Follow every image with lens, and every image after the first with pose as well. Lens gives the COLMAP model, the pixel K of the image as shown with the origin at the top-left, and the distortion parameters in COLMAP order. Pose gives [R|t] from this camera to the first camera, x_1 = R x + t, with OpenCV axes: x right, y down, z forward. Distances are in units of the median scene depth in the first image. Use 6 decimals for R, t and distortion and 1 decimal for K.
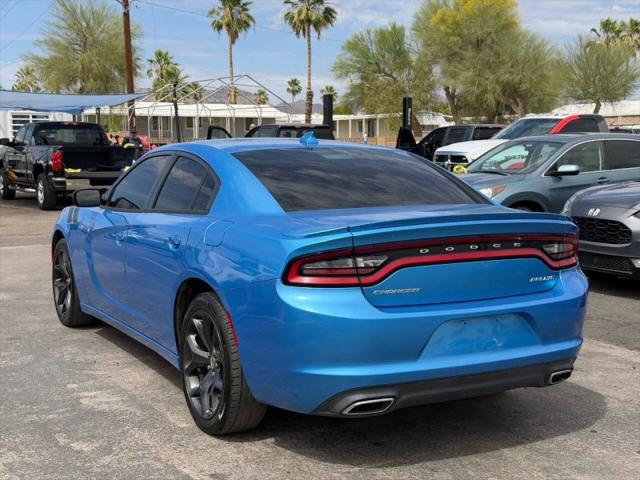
lens RADIAL K [[886.2, 0, 318.5], [0, 886.2, 249.0], [0, 0, 1]] dist [0.140673, -0.168647]
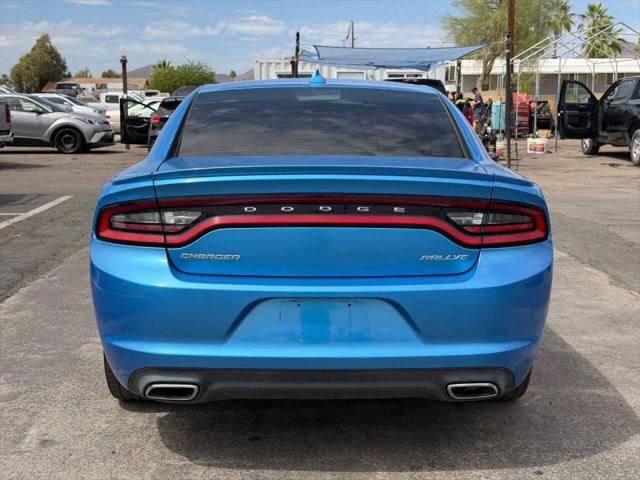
lens RADIAL K [[886.2, 0, 318.5], [0, 886.2, 249.0], [0, 0, 1]] dist [0.140673, -0.168647]
pose [[0.885985, 0.076531, -0.457355, 0.447680], [-0.057043, 0.996784, 0.056292, -0.008686], [0.460192, -0.023785, 0.887501, 0.264339]]
